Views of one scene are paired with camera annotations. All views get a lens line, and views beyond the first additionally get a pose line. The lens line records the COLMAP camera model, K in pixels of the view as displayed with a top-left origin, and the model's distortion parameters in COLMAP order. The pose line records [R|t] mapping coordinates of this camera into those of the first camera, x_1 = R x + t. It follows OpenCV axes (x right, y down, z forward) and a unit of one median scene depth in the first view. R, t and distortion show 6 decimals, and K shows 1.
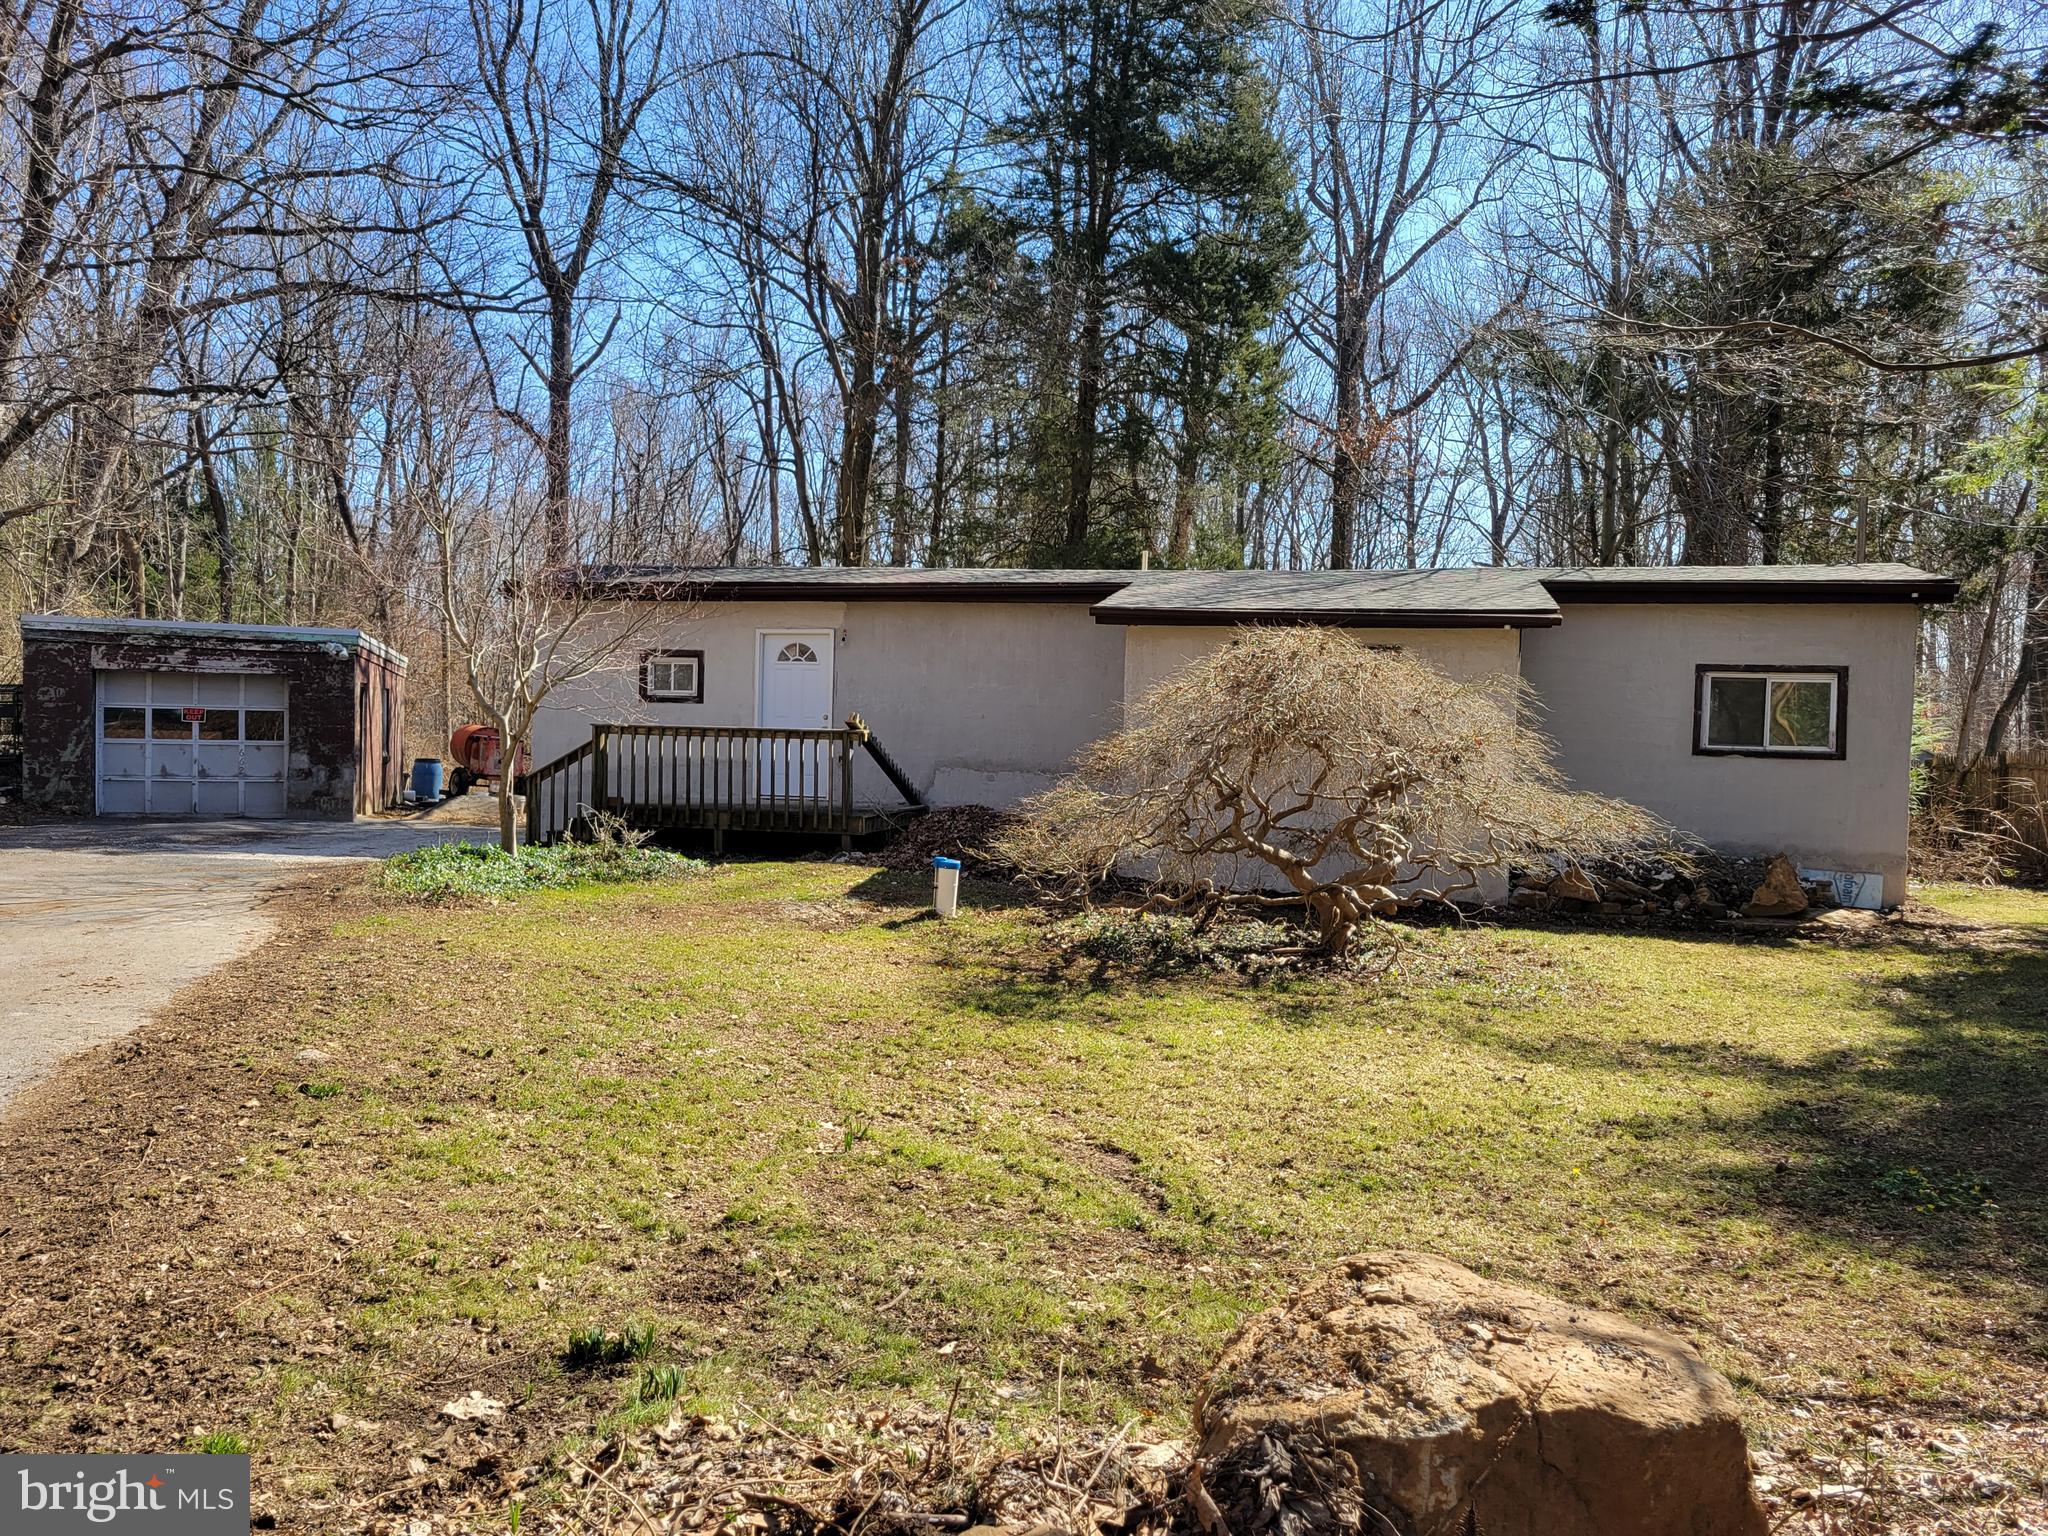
lens RADIAL K [[1571.3, 0, 1019.8], [0, 1571.3, 780.4], [0, 0, 1]] dist [0.047730, -0.020769]
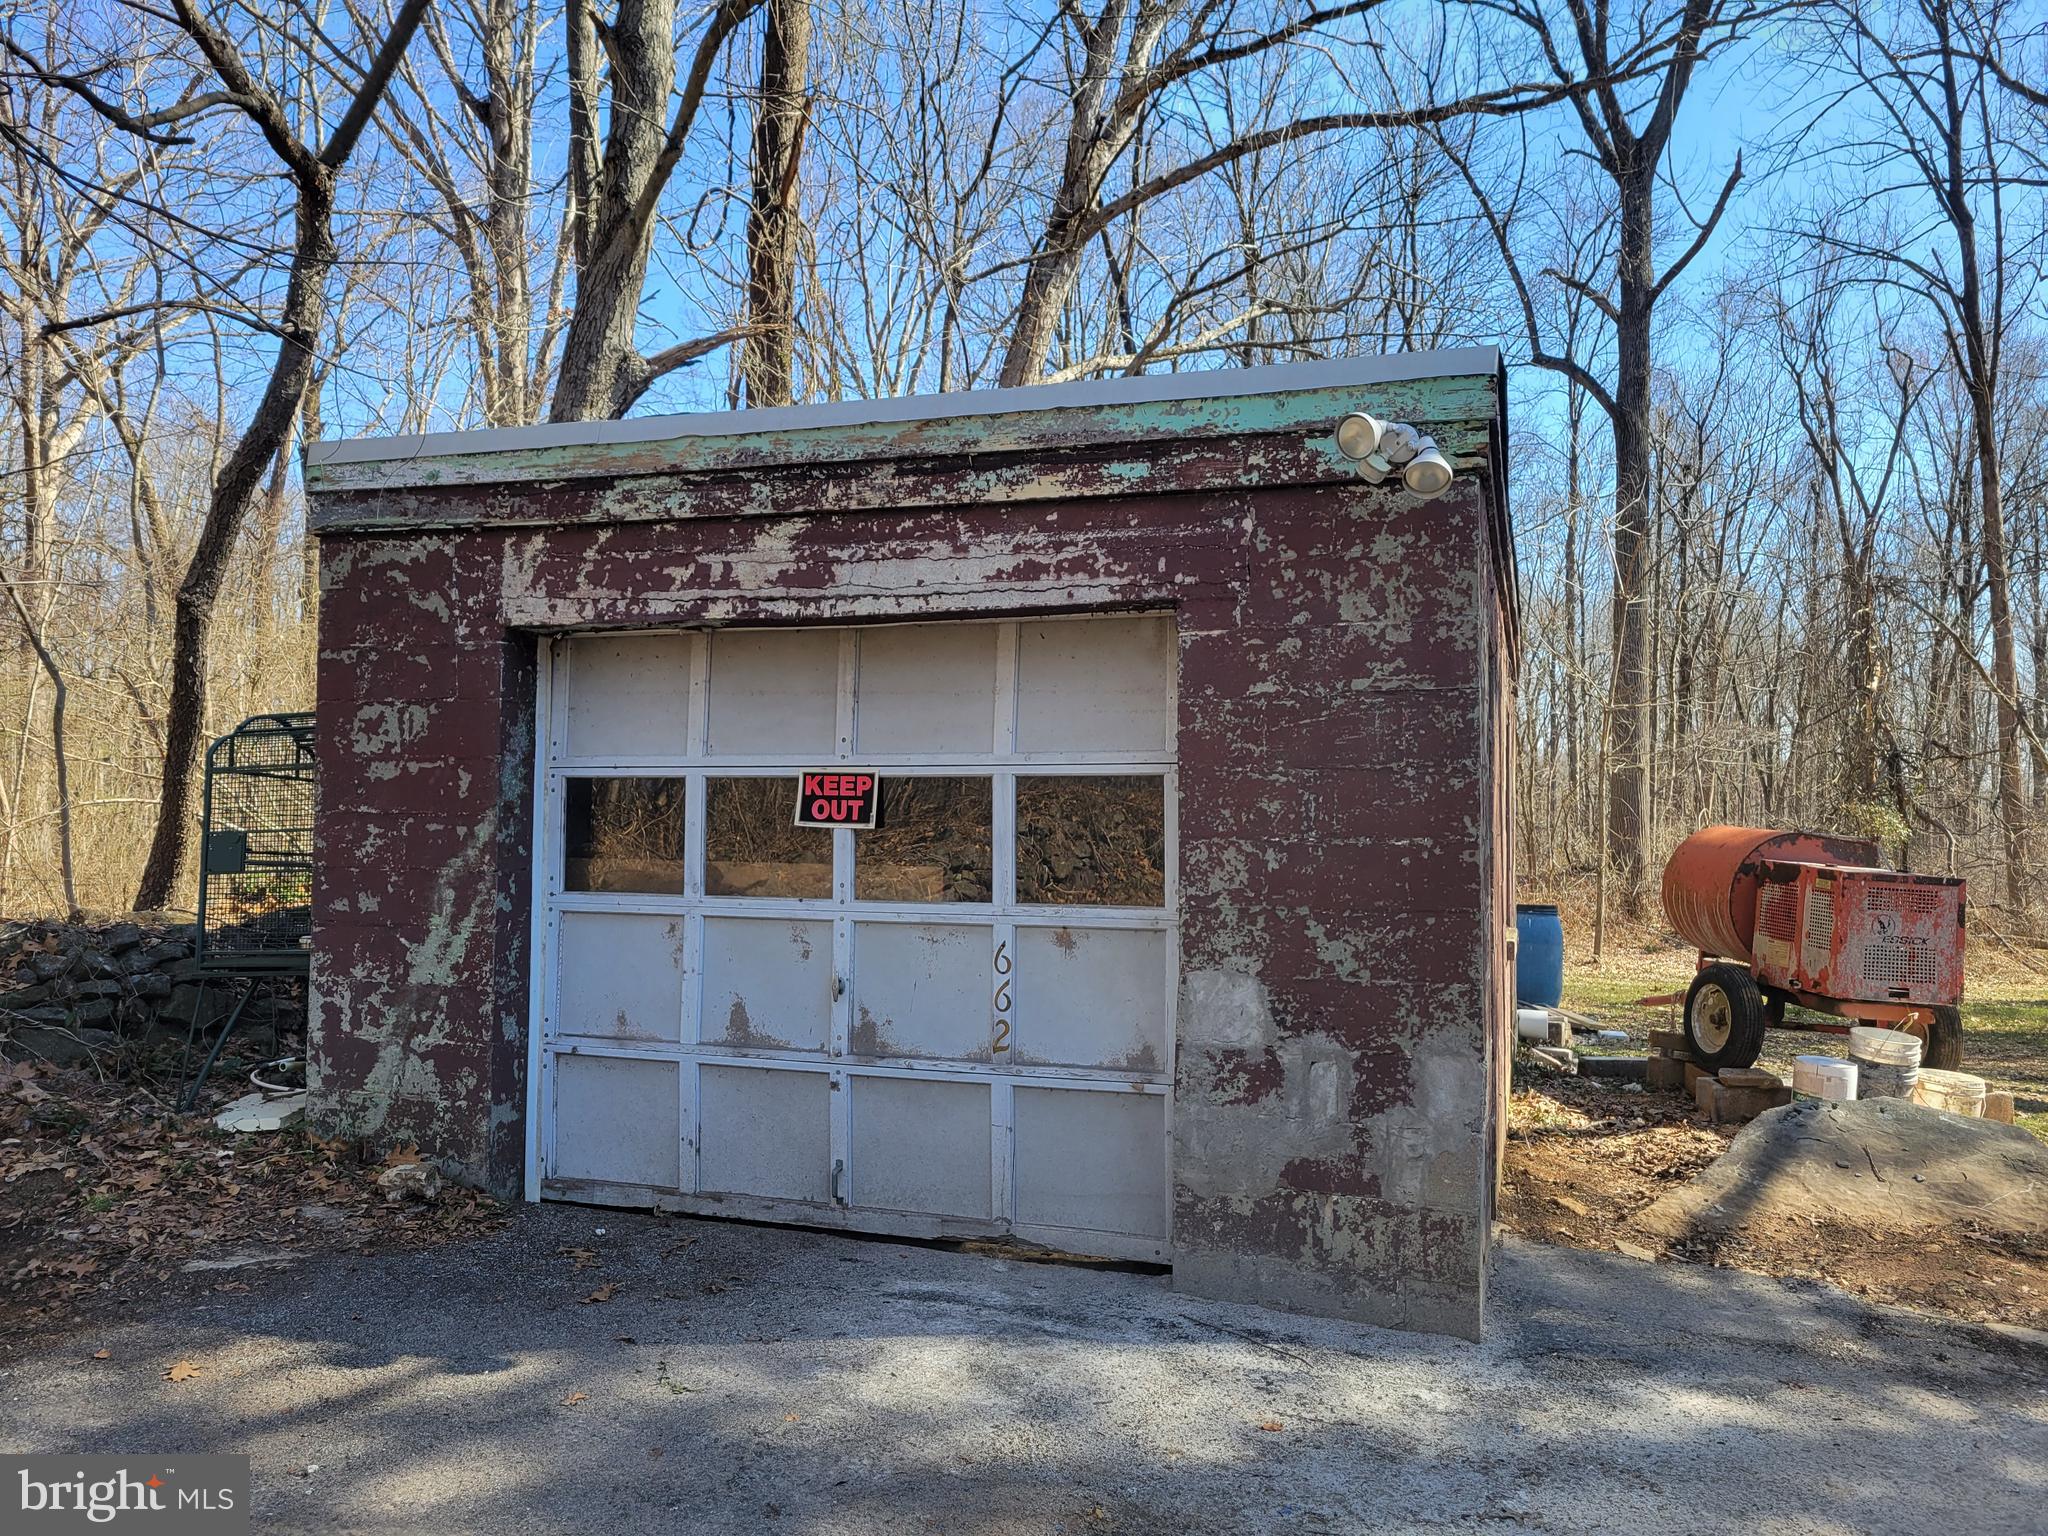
lens RADIAL K [[1571.3, 0, 1018.3], [0, 1571.3, 755.0], [0, 0, 1]] dist [0.047730, -0.020769]
pose [[0.830515, -0.037204, -0.555752, -0.456147], [-0.007186, 0.996968, -0.077480, -0.036968], [0.556949, 0.068342, 0.827730, 1.026168]]
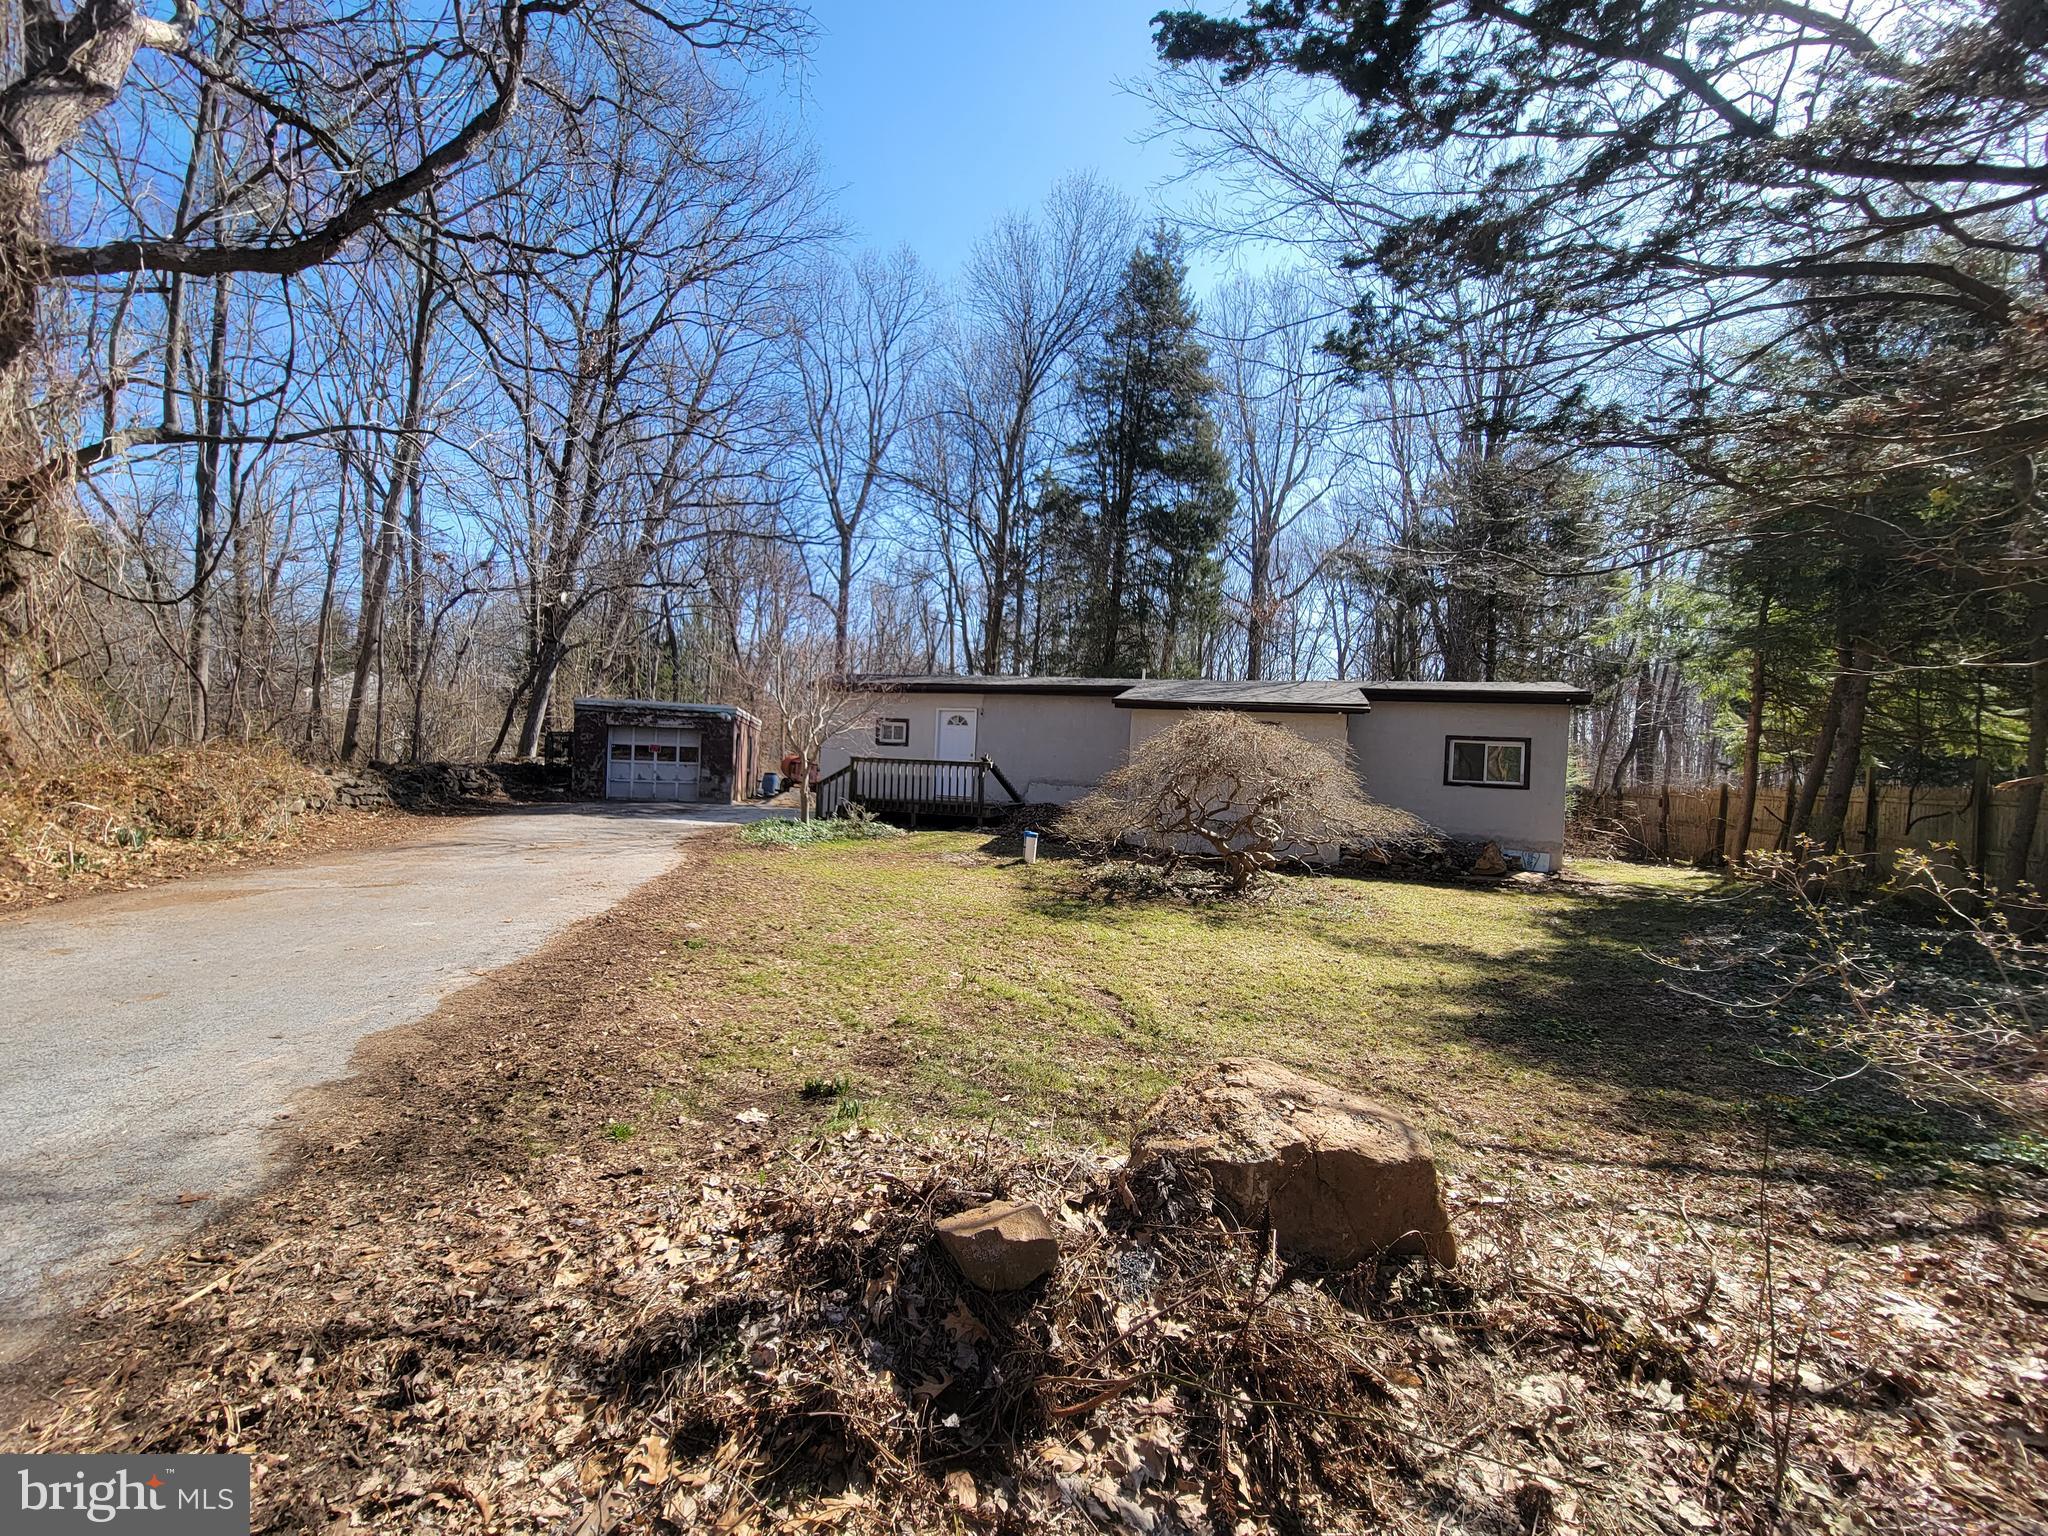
lens RADIAL K [[835.9, 0, 1019.5], [0, 835.9, 770.2], [0, 0, 1]] dist [-0.000325, -0.000554]
pose [[0.997095, 0.019462, -0.073634, 0.008277], [-0.021203, 0.999512, -0.022933, -0.000447], [0.073152, 0.024428, 0.997022, 0.004094]]
